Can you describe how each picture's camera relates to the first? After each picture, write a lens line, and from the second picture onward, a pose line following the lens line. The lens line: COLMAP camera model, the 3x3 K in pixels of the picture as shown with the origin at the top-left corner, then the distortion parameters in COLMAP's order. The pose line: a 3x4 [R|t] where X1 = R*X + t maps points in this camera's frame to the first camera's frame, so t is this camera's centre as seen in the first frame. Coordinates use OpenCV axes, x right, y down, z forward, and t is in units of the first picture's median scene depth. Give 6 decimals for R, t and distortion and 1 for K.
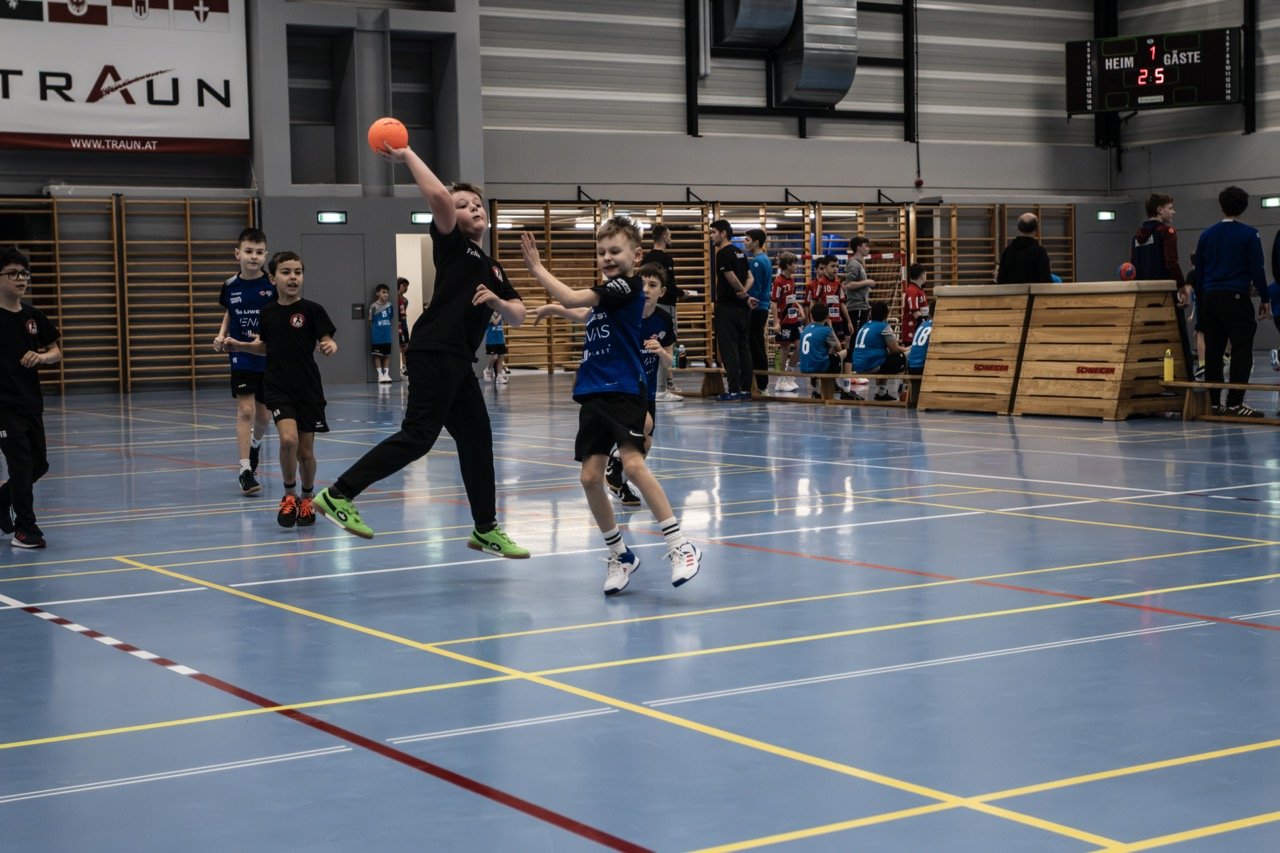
lens RADIAL K [[2069.8, 0, 668.5], [0, 2069.8, 417.4], [0, 0, 1]] dist [0.028183, 0.000000]
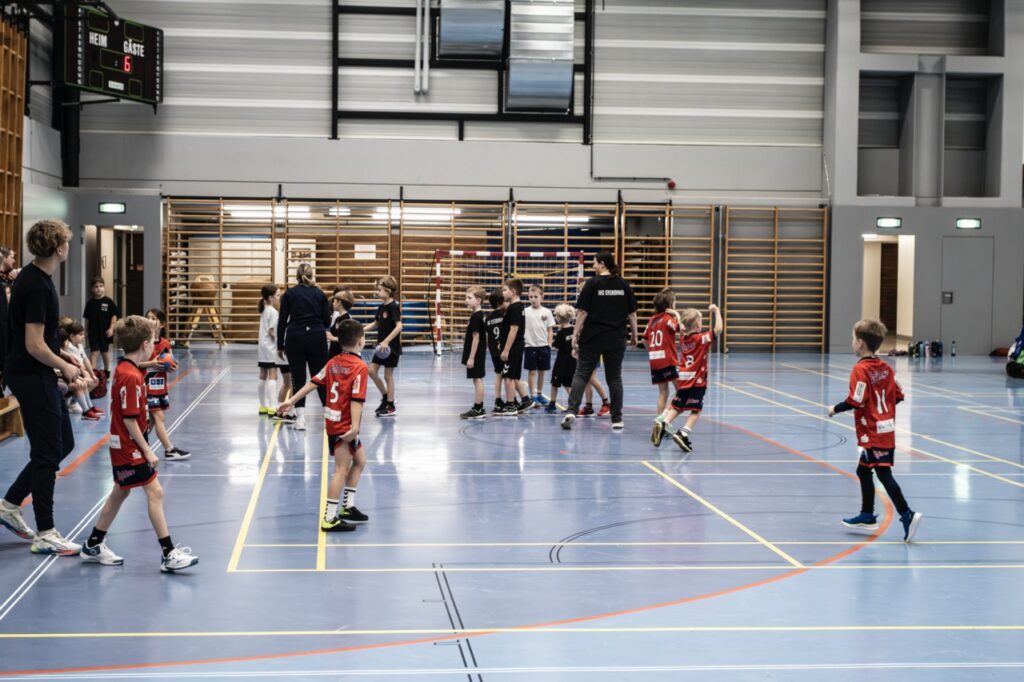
lens RADIAL K [[1545.1, 0, 518.4], [0, 1545.1, 345.0], [0, 0, 1]] dist [0.034980, 0.000000]
pose [[0.865721, 0.050819, -0.497941, 0.469159], [-0.059631, 0.998219, -0.001798, -0.029174], [0.496962, 0.031249, 0.867209, 0.316233]]
